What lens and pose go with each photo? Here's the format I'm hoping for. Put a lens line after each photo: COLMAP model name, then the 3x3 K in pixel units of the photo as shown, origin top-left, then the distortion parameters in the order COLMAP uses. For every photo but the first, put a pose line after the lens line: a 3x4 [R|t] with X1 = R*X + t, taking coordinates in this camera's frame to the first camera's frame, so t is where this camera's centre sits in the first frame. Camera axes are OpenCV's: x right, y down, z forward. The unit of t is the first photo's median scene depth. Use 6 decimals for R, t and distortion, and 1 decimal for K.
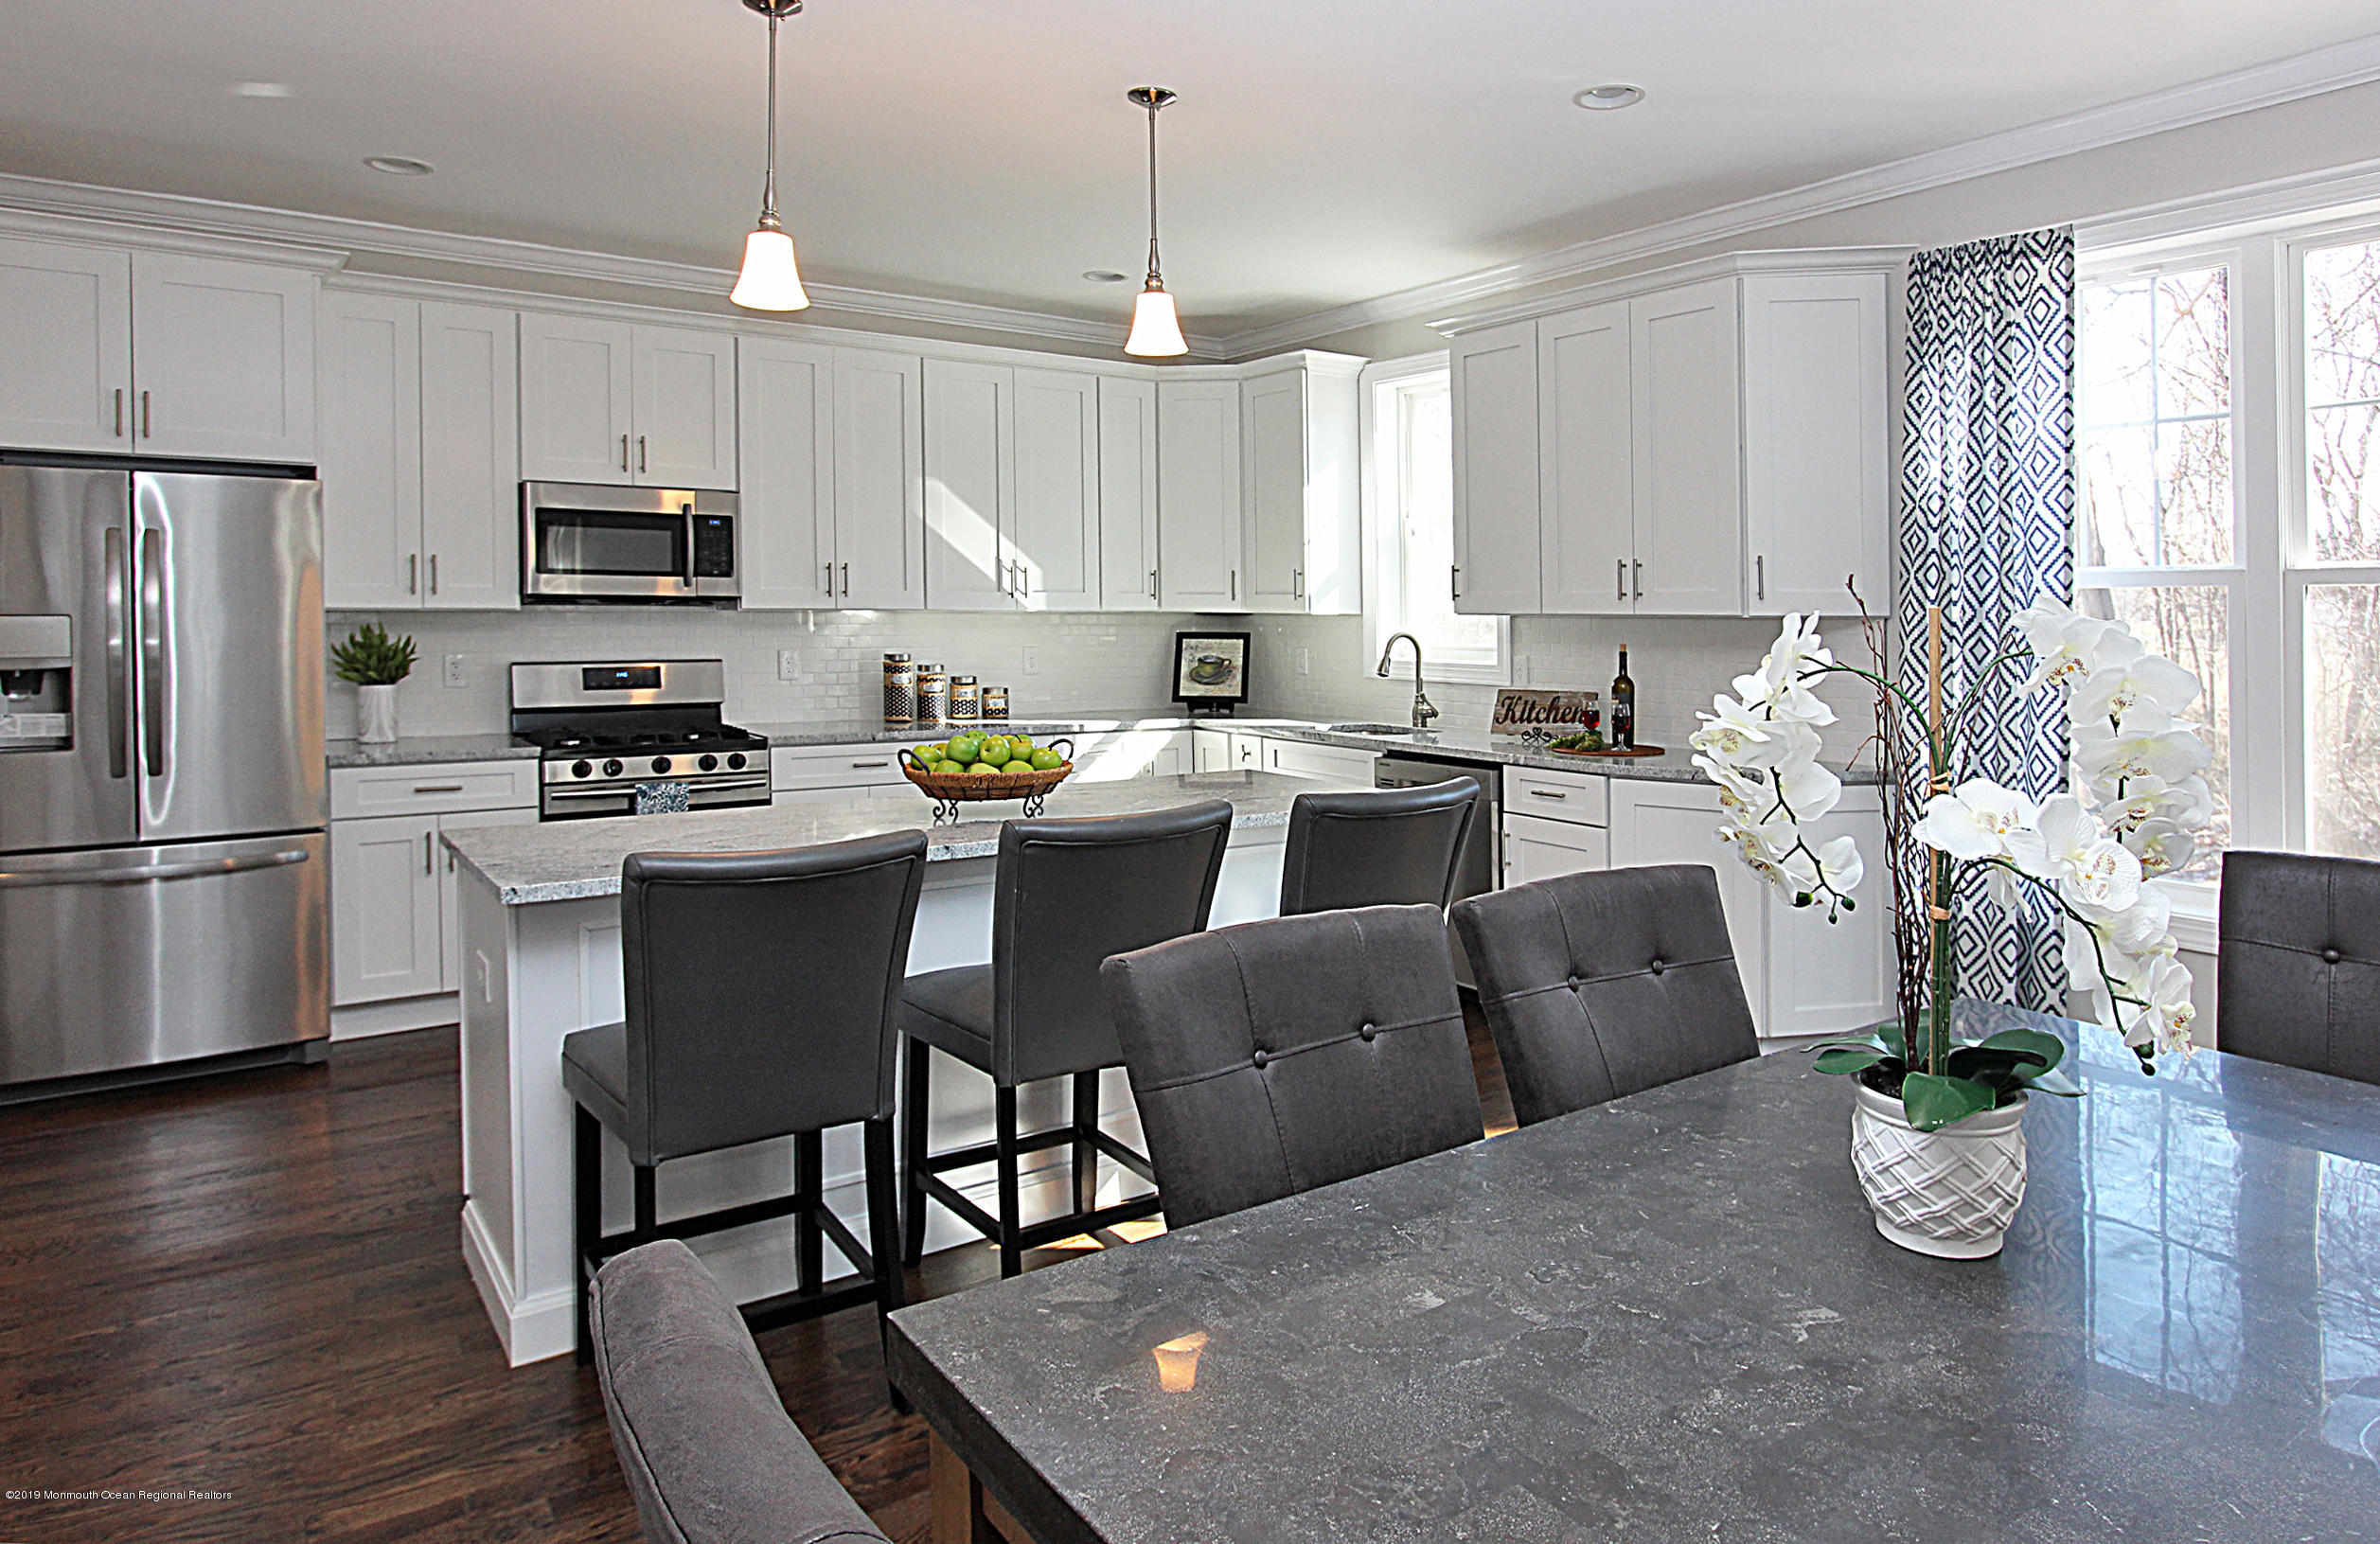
lens RADIAL K [[1433.9, 0, 1258.4], [0, 1433.9, 617.7], [0, 0, 1]] dist [-0.003025, 0.001172]
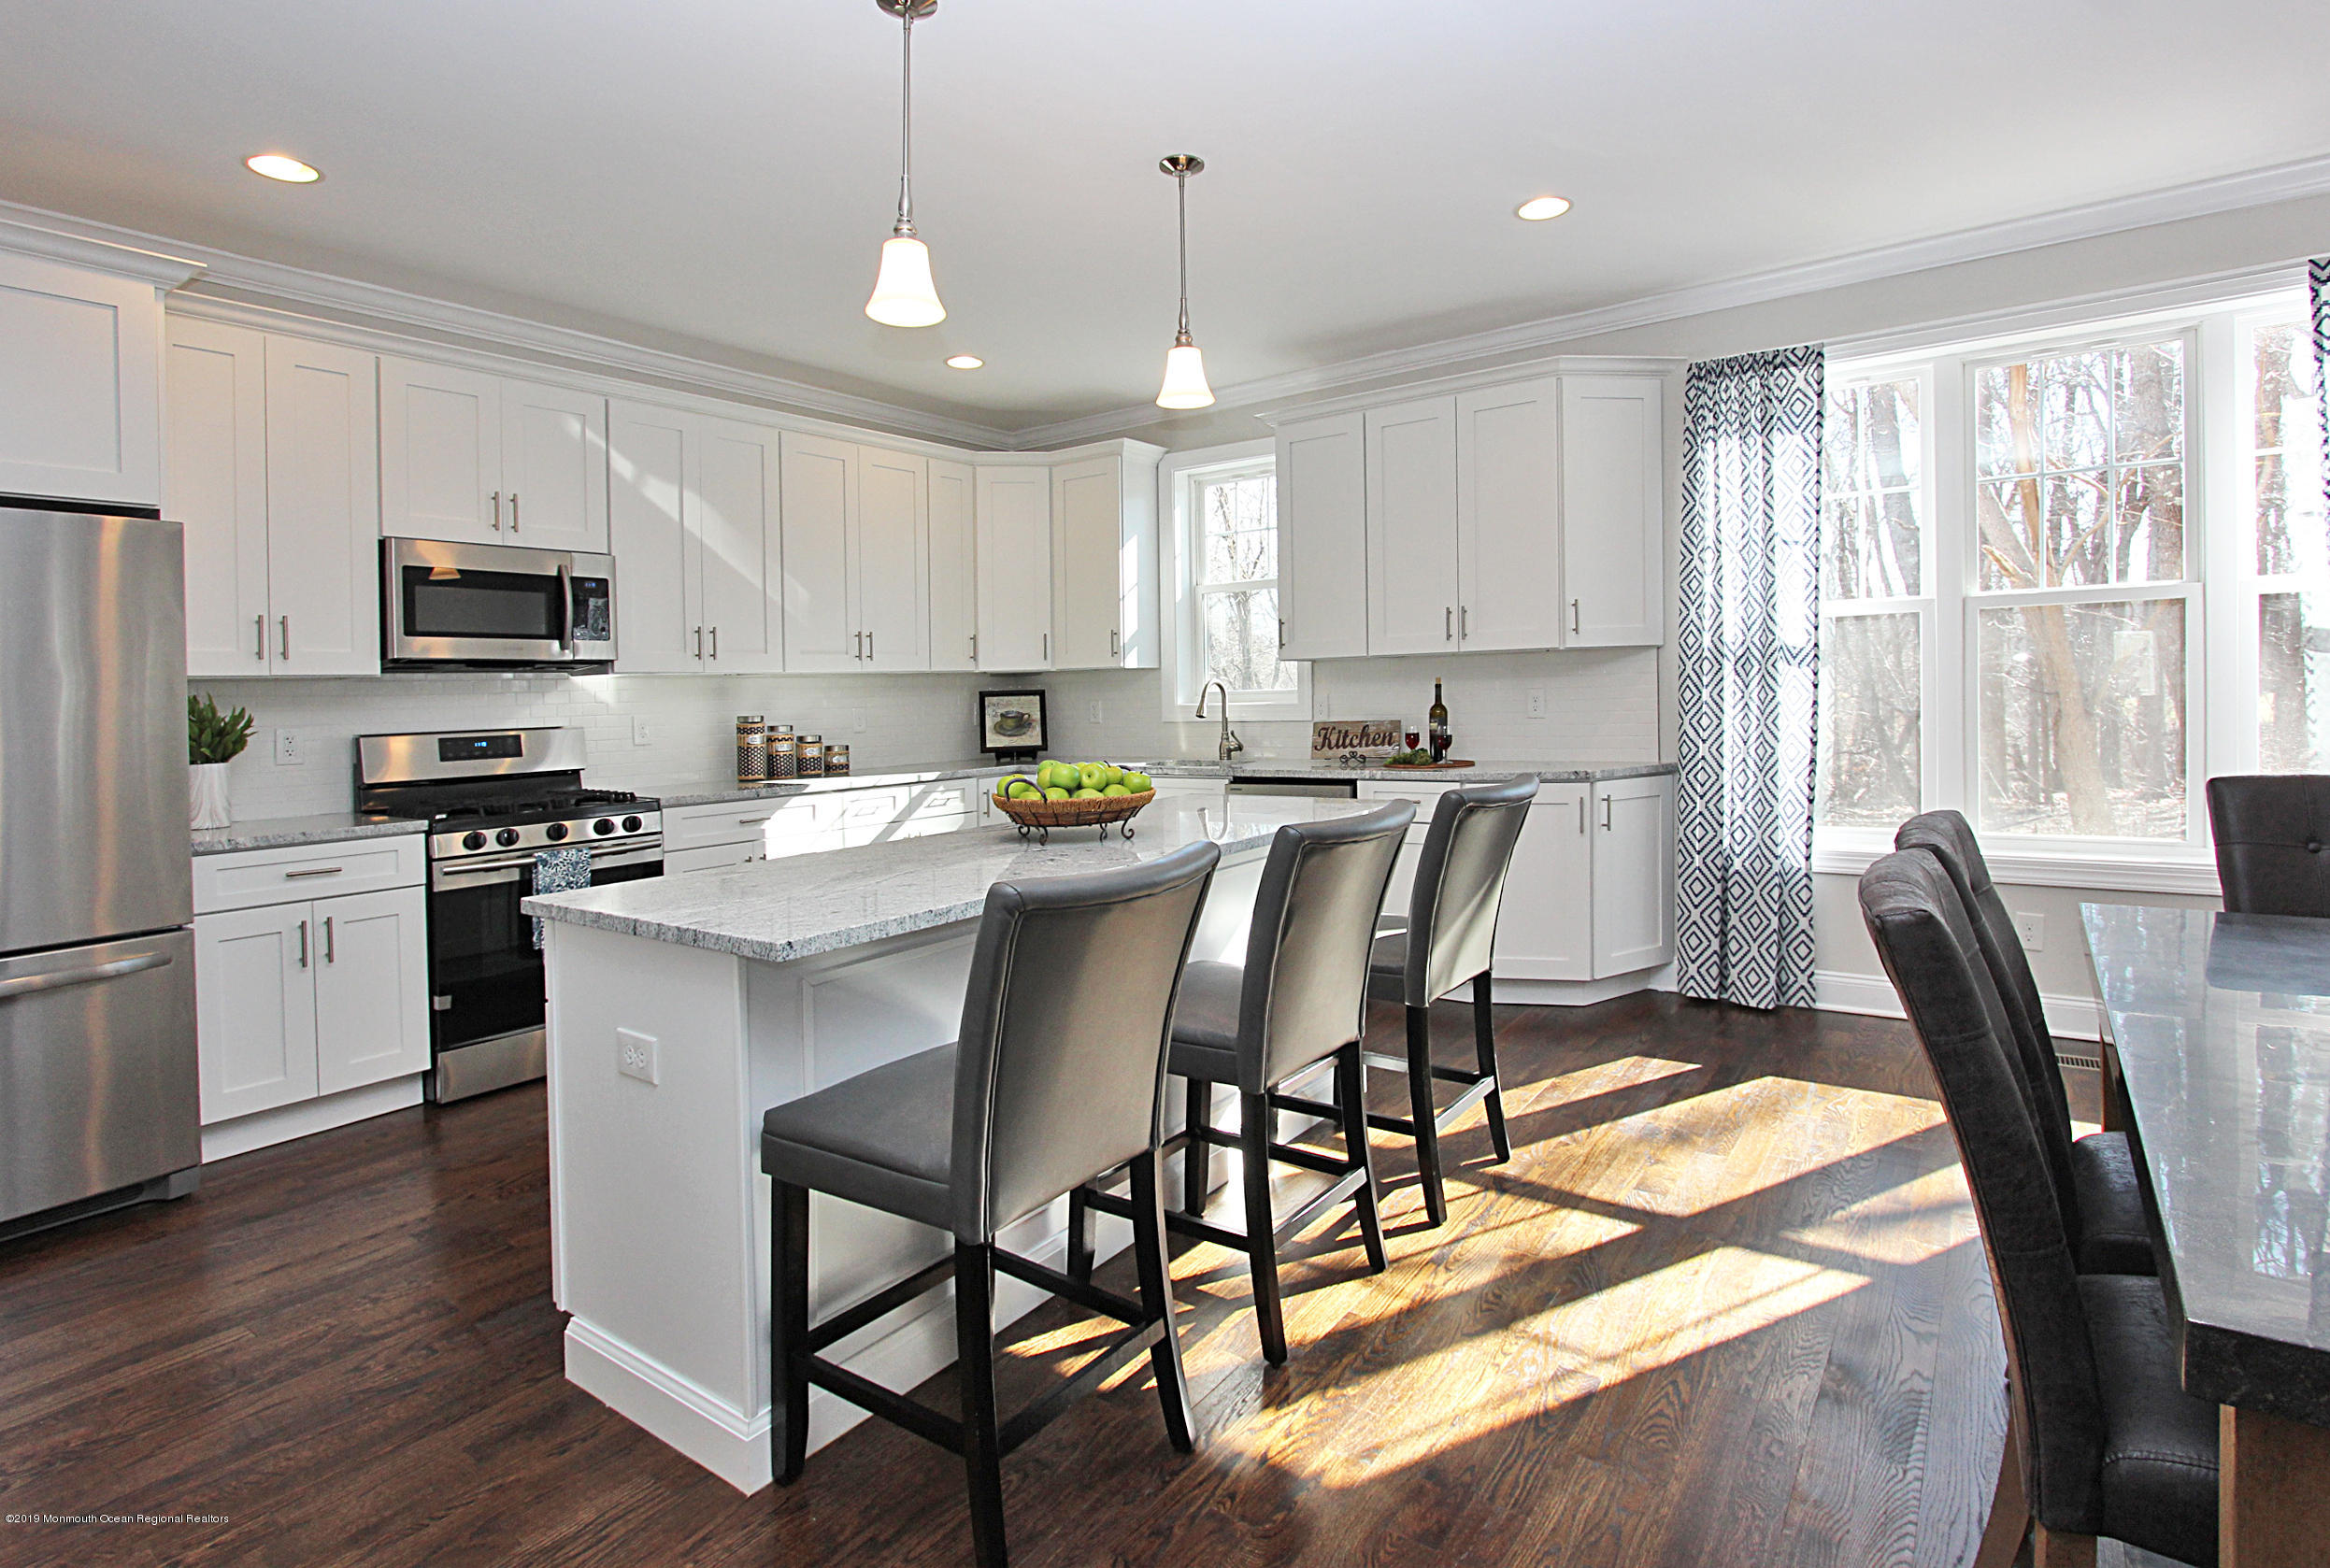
lens RADIAL K [[1141.7, 0, 1165.3], [0, 1141.7, 705.9], [0, 0, 1]] dist [0.000090, -0.000124]
pose [[0.949660, -0.036037, 0.311202, -0.259069], [0.034969, 0.999348, 0.009012, 0.024410], [-0.311323, 0.002324, 0.950301, 0.133545]]
